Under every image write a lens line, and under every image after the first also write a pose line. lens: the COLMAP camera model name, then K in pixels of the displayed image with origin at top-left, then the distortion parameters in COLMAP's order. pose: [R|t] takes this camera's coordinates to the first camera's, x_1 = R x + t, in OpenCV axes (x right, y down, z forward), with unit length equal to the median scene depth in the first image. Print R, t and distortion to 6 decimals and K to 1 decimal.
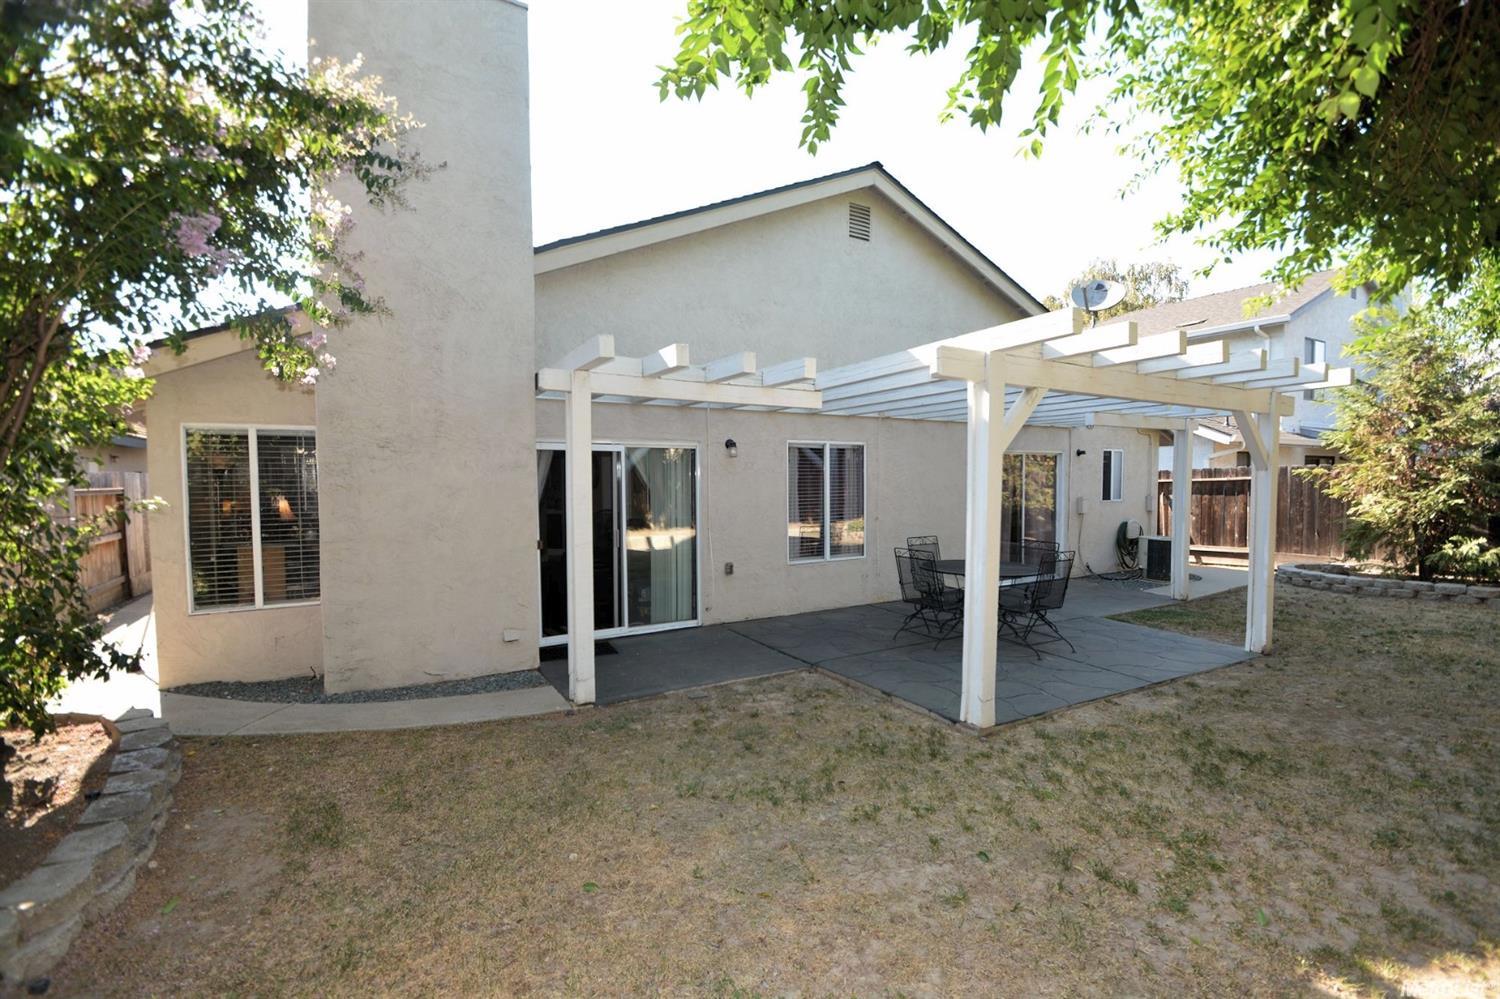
lens RADIAL K [[658.6, 0, 756.4], [0, 658.6, 505.7], [0, 0, 1]] dist [0.010791, -0.012591]
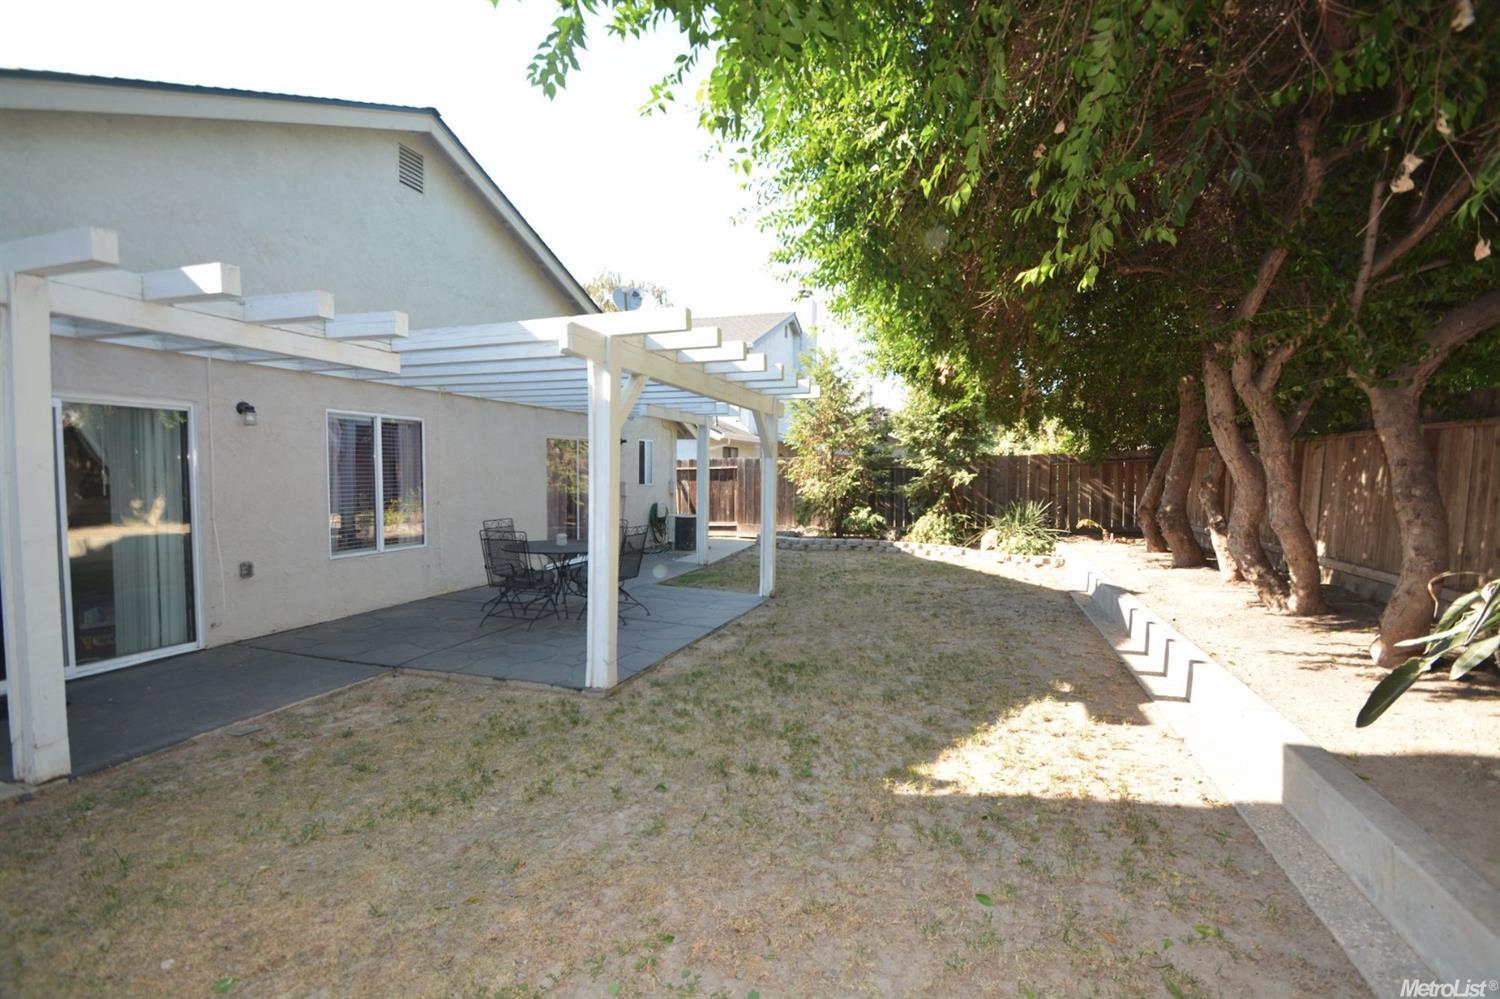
lens RADIAL K [[658.6, 0, 757.4], [0, 658.6, 508.2], [0, 0, 1]] dist [0.010791, -0.012591]
pose [[0.750982, -0.025136, 0.659845, -0.152756], [0.013516, 0.999651, 0.022698, 0.021053], [-0.660185, -0.008127, 0.751059, 0.036278]]
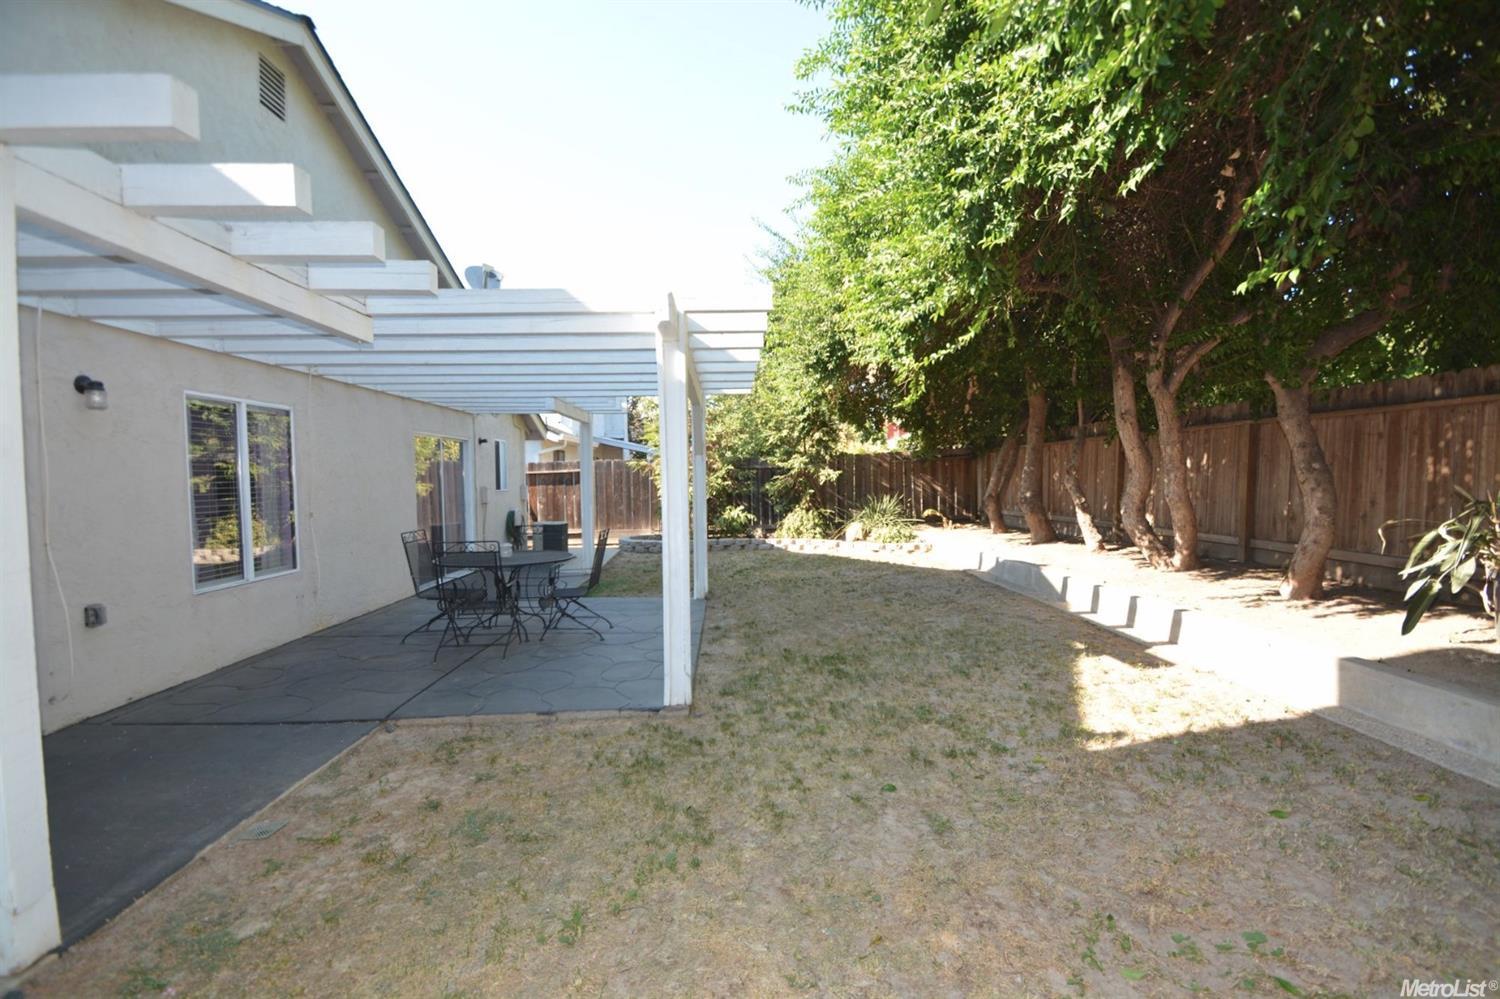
lens RADIAL K [[658.6, 0, 752.0], [0, 658.6, 506.9], [0, 0, 1]] dist [0.010791, -0.012591]
pose [[0.465645, -0.040552, 0.884042, -0.398933], [0.046220, 0.998701, 0.021466, 0.030190], [-0.883764, 0.030865, 0.466914, 0.411543]]
